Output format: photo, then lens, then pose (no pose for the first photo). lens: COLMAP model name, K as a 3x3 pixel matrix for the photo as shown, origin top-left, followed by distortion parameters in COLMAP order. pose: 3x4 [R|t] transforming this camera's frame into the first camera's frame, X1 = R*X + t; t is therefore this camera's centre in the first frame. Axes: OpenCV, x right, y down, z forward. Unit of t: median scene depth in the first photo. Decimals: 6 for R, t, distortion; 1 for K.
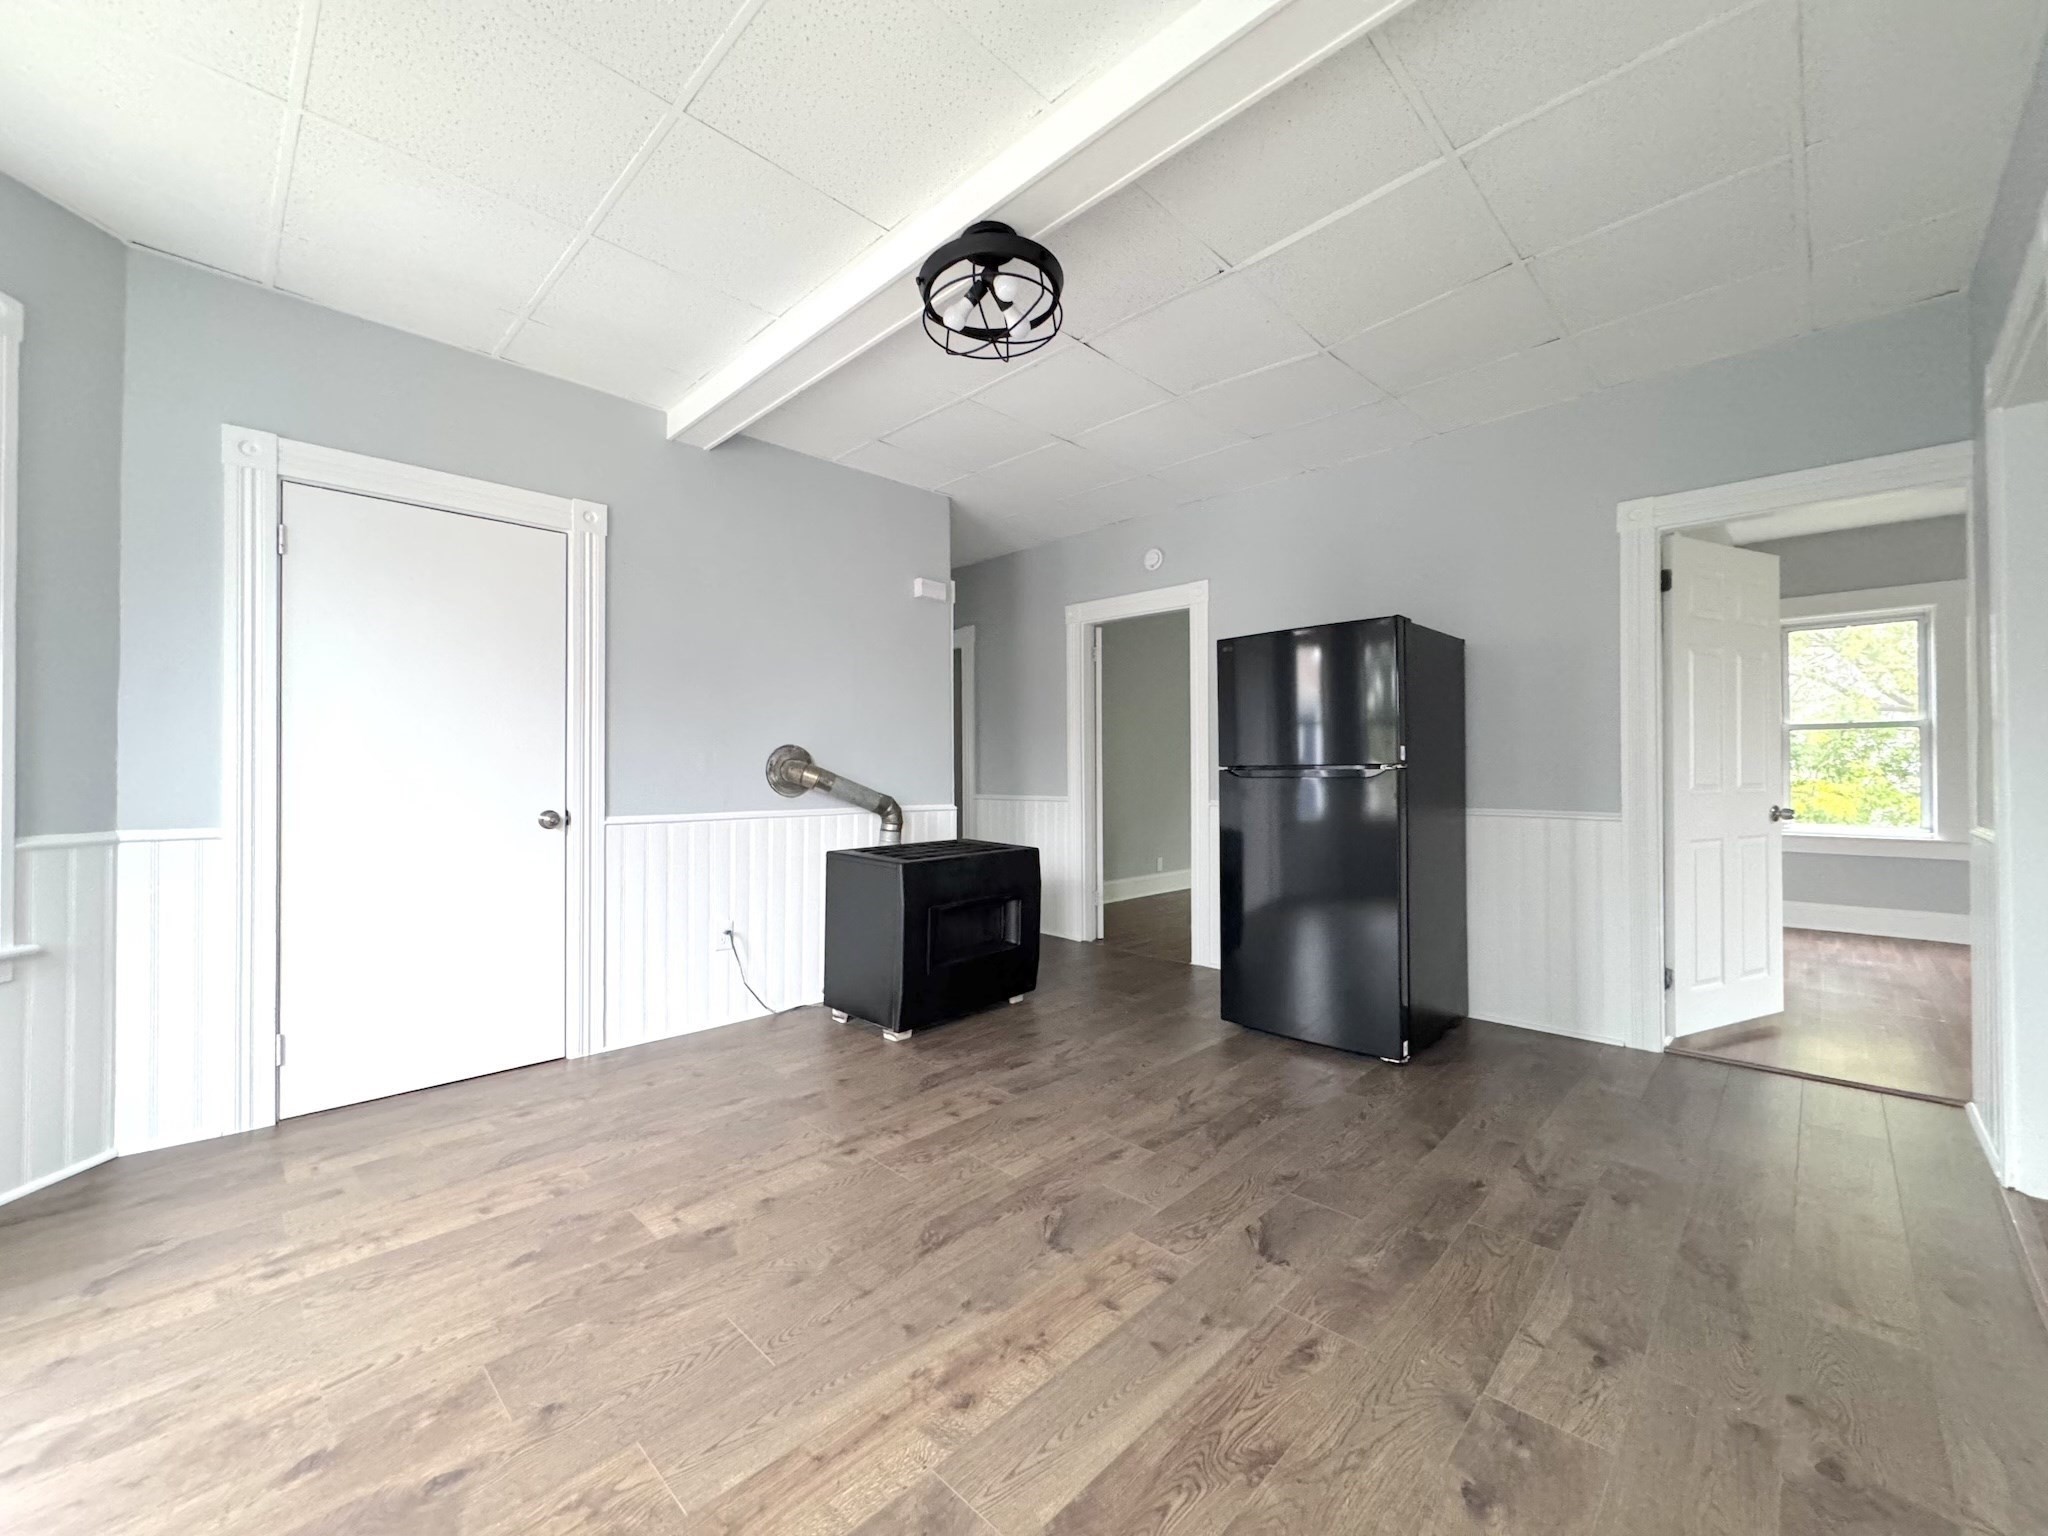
lens RADIAL K [[820.4, 0, 1025.2], [0, 820.4, 766.0], [0, 0, 1]] dist [0.002596, -0.000346]
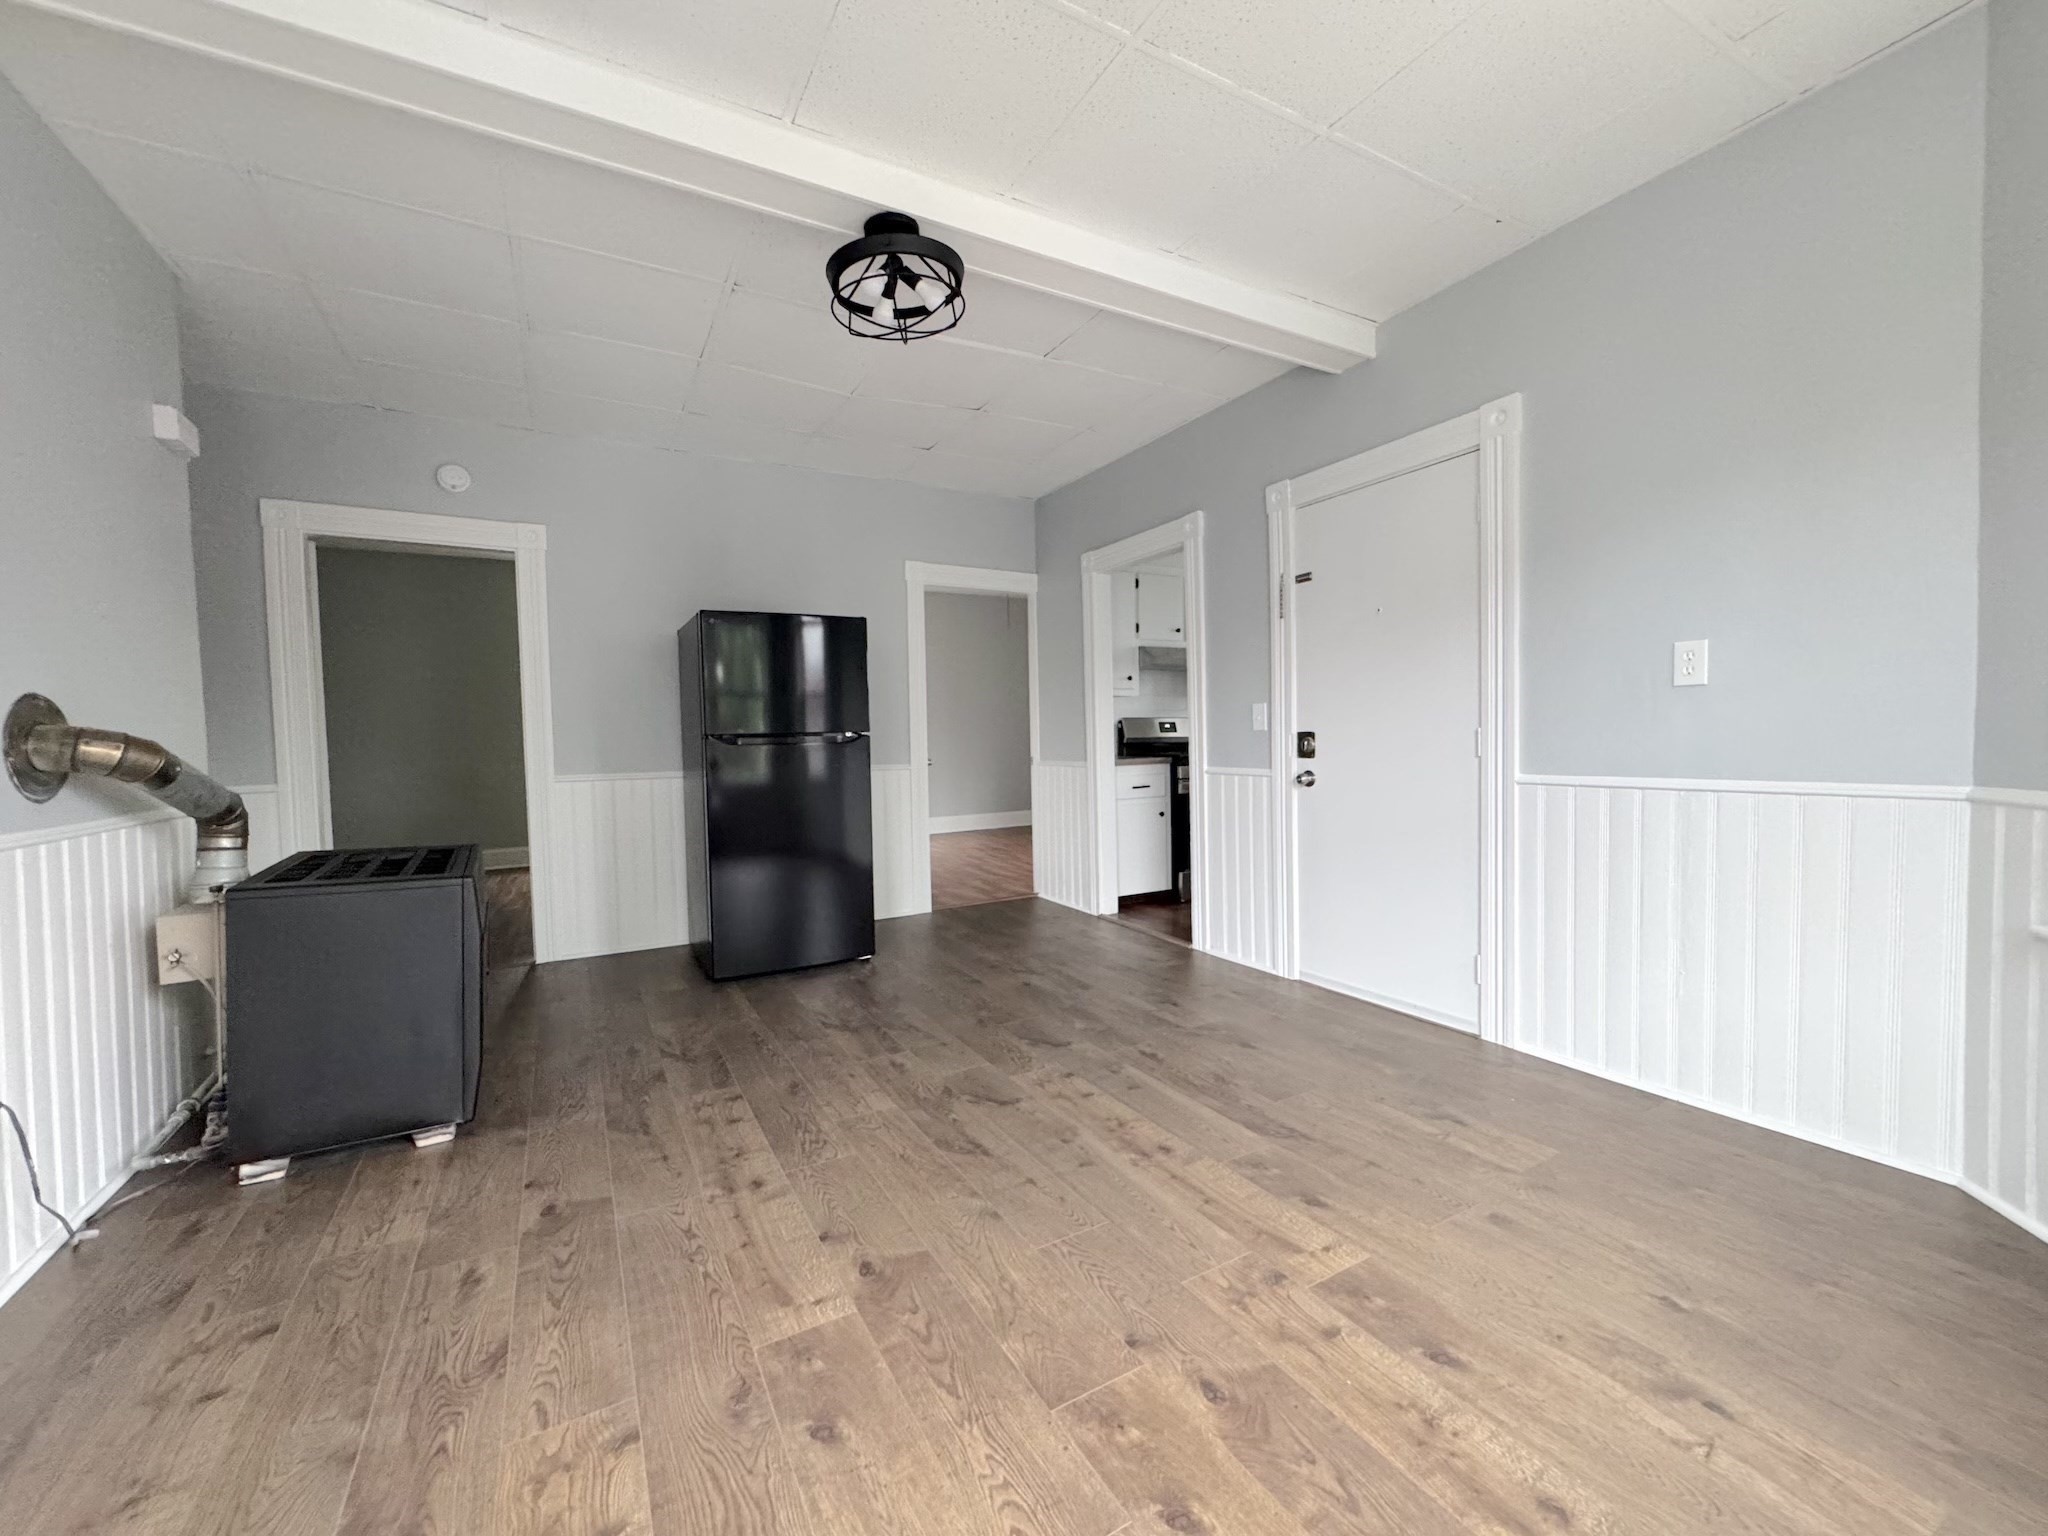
lens RADIAL K [[820.4, 0, 1017.4], [0, 820.4, 766.0], [0, 0, 1]] dist [0.002596, -0.000346]
pose [[0.280163, -0.037381, 0.959224, -1.078584], [0.008383, 0.999299, 0.036495, 0.006935], [-0.959916, -0.002184, 0.280280, 0.574585]]
